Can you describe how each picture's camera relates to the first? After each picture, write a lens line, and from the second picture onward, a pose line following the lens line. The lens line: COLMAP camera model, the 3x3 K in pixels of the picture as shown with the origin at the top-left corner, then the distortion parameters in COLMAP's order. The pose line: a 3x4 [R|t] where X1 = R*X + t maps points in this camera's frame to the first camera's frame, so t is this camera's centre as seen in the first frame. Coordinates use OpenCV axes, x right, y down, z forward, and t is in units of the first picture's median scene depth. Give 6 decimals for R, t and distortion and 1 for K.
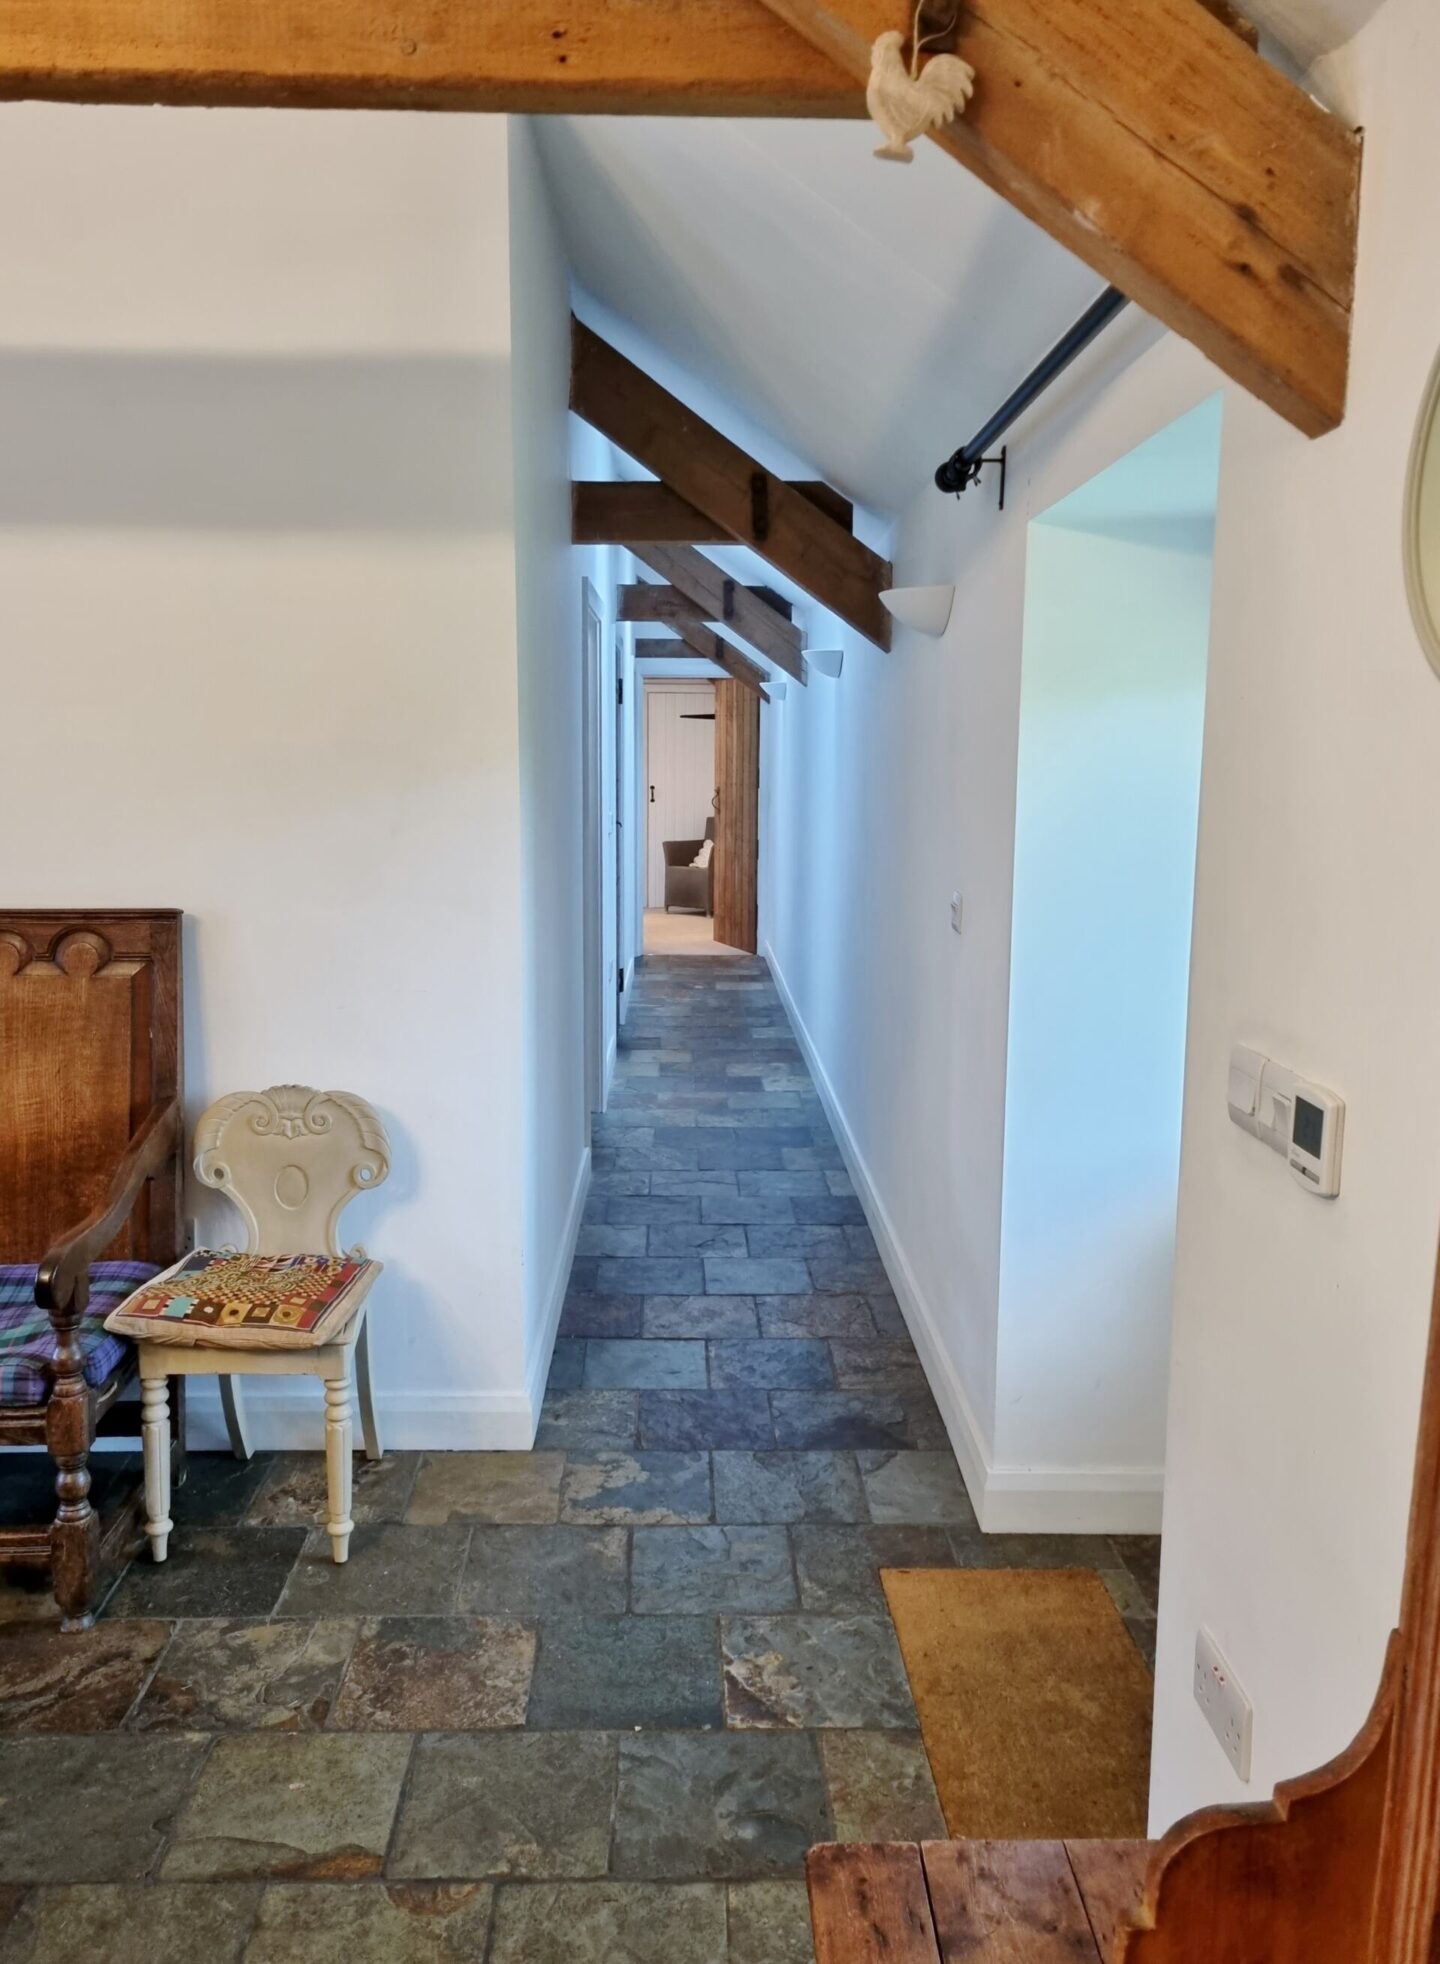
lens RADIAL K [[1477.5, 0, 715.6], [0, 1477.5, 978.4], [0, 0, 1]] dist [0.002528, -0.004287]
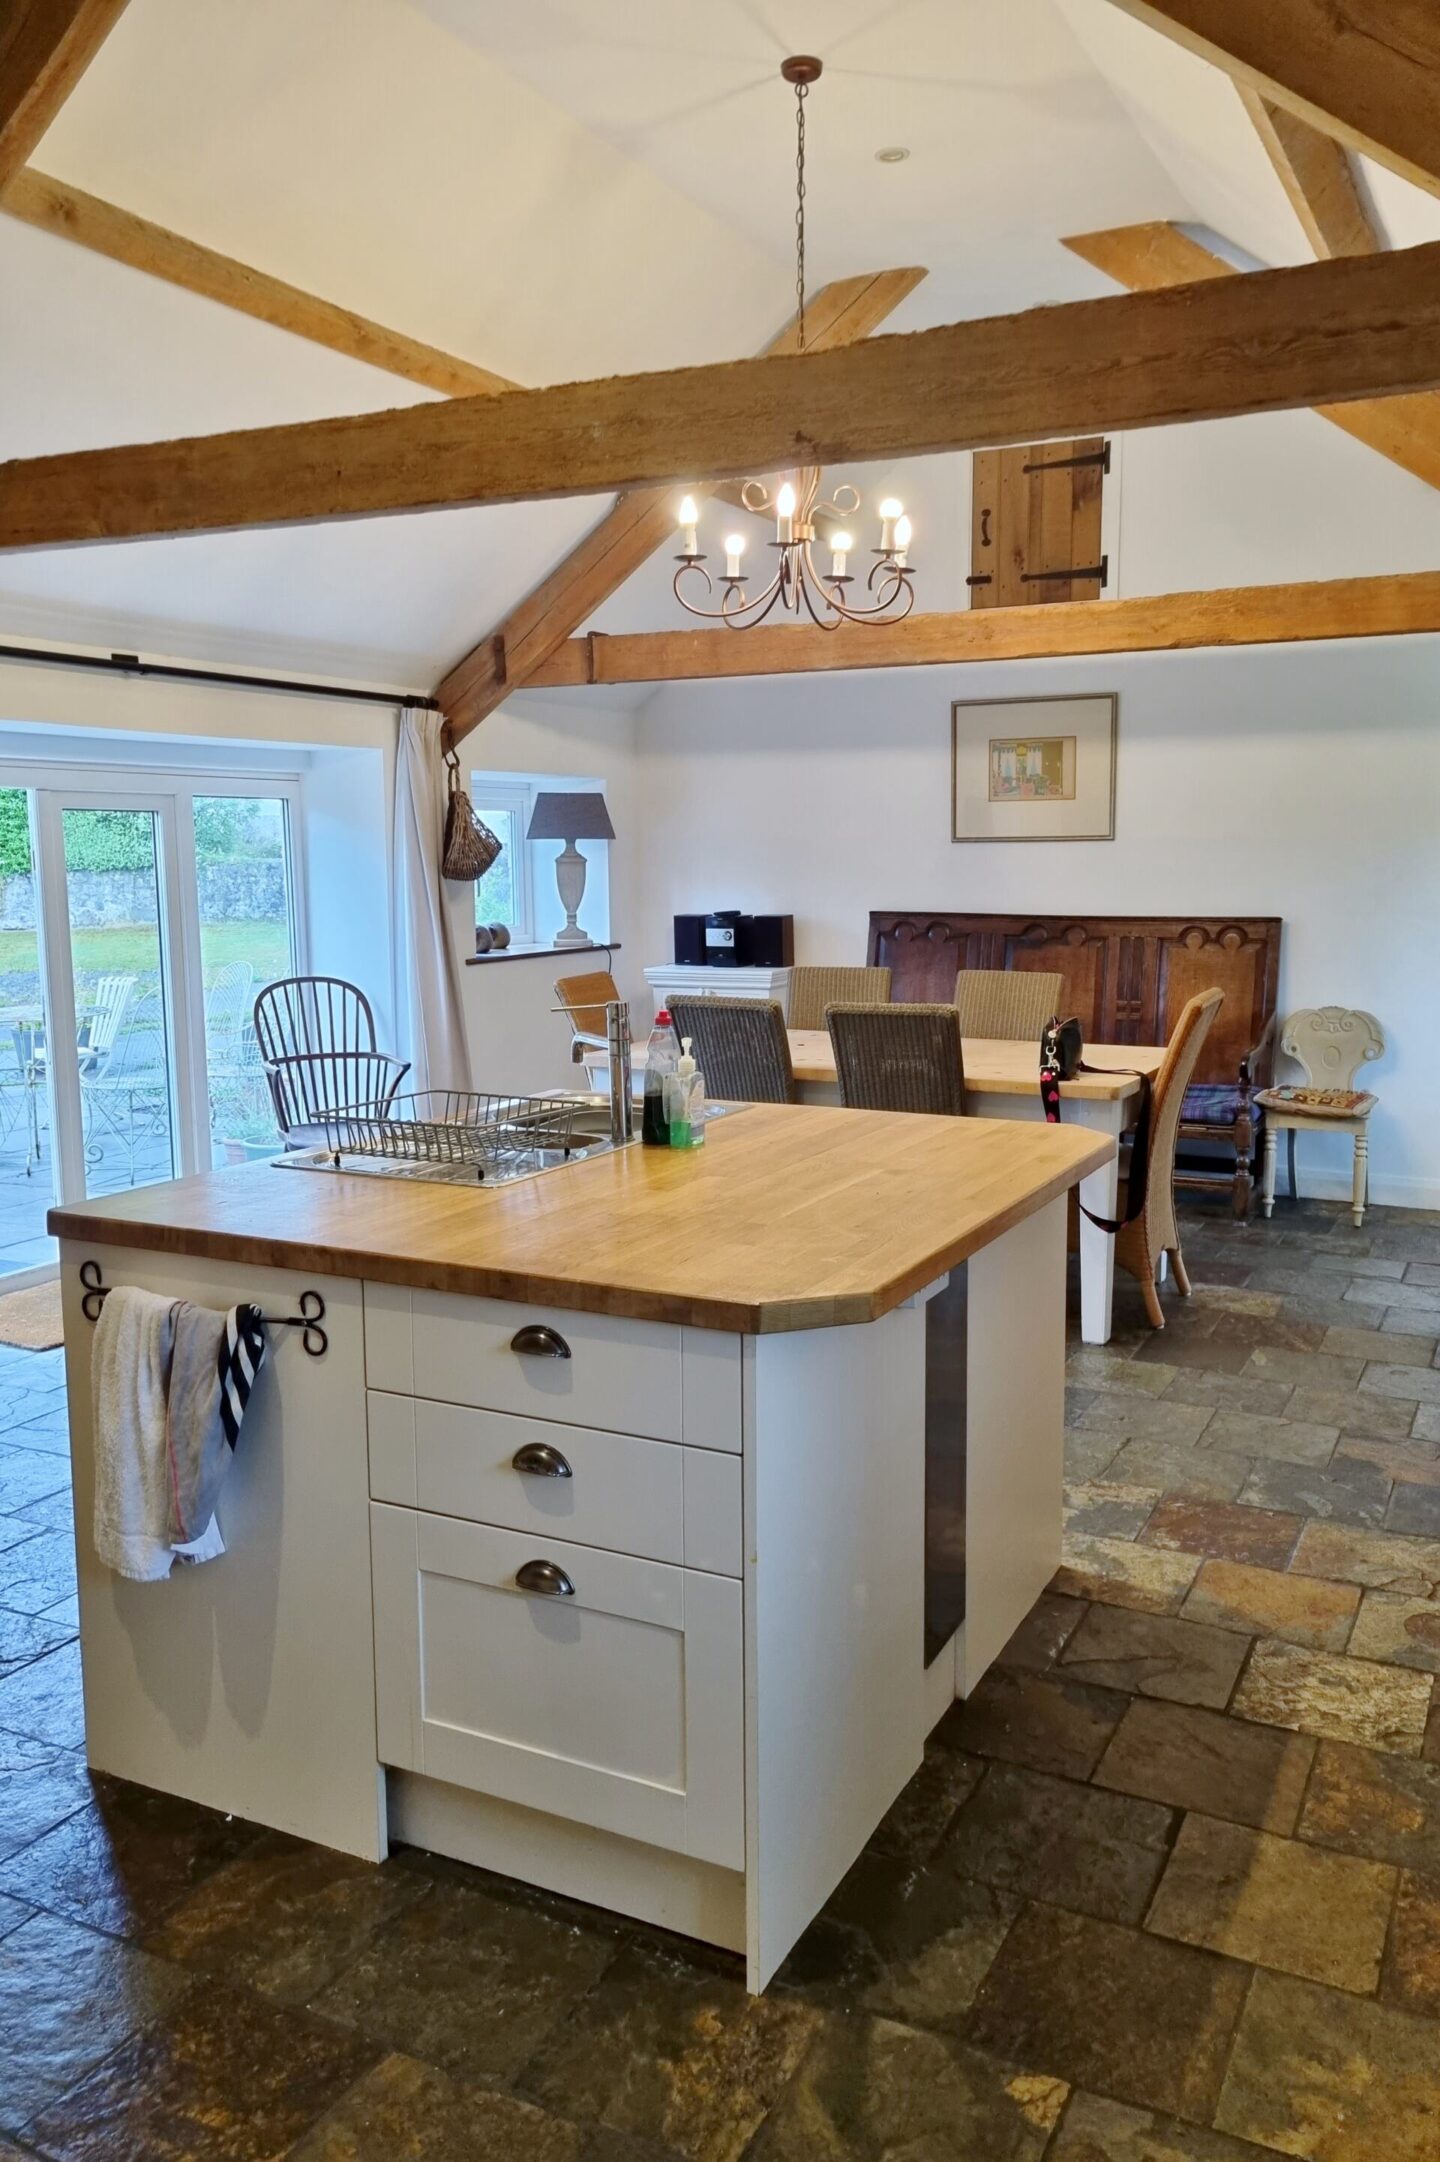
lens RADIAL K [[1624.1, 0, 735.0], [0, 1624.1, 1079.1], [0, 0, 1]] dist [0.024470, -0.006175]
pose [[0.879690, 0.053511, -0.472527, 0.045276], [-0.060460, 0.998171, 0.000481, 0.212369], [0.471688, 0.028145, 0.881316, -1.287584]]
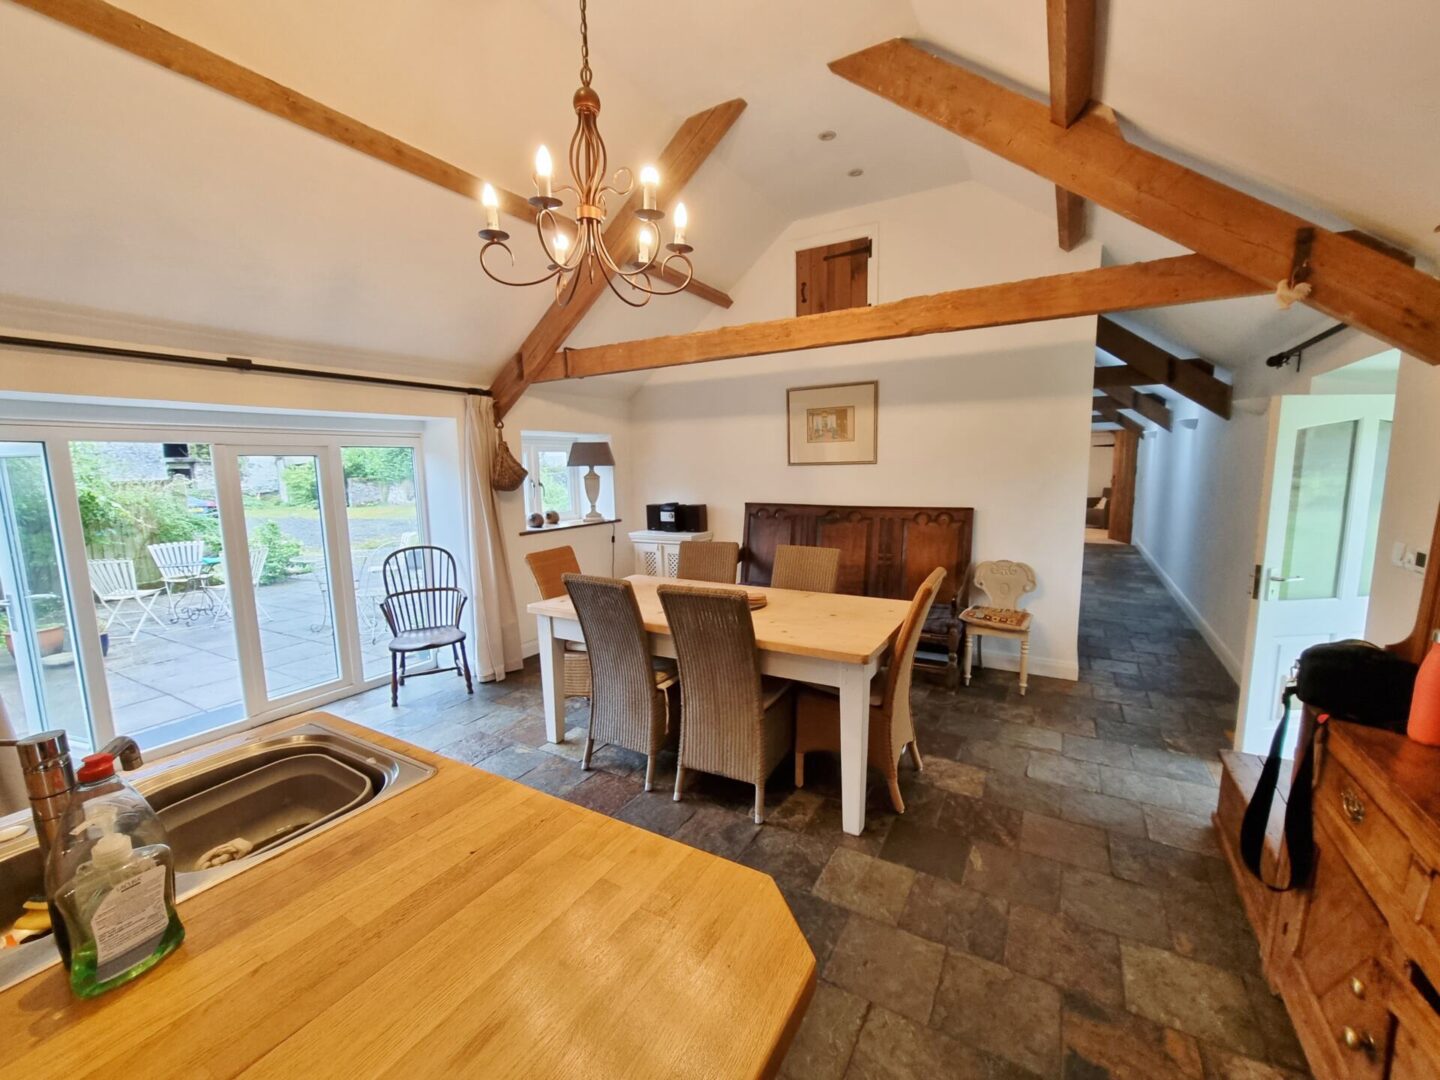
lens RADIAL K [[588.8, 0, 711.2], [0, 588.8, 549.4], [0, 0, 1]] dist [-0.012307, -0.000097]
pose [[0.847805, 0.051062, -0.527844, -0.145234], [-0.056818, 0.998370, 0.005321, 0.077322], [0.527255, 0.025480, 0.849325, -0.500383]]
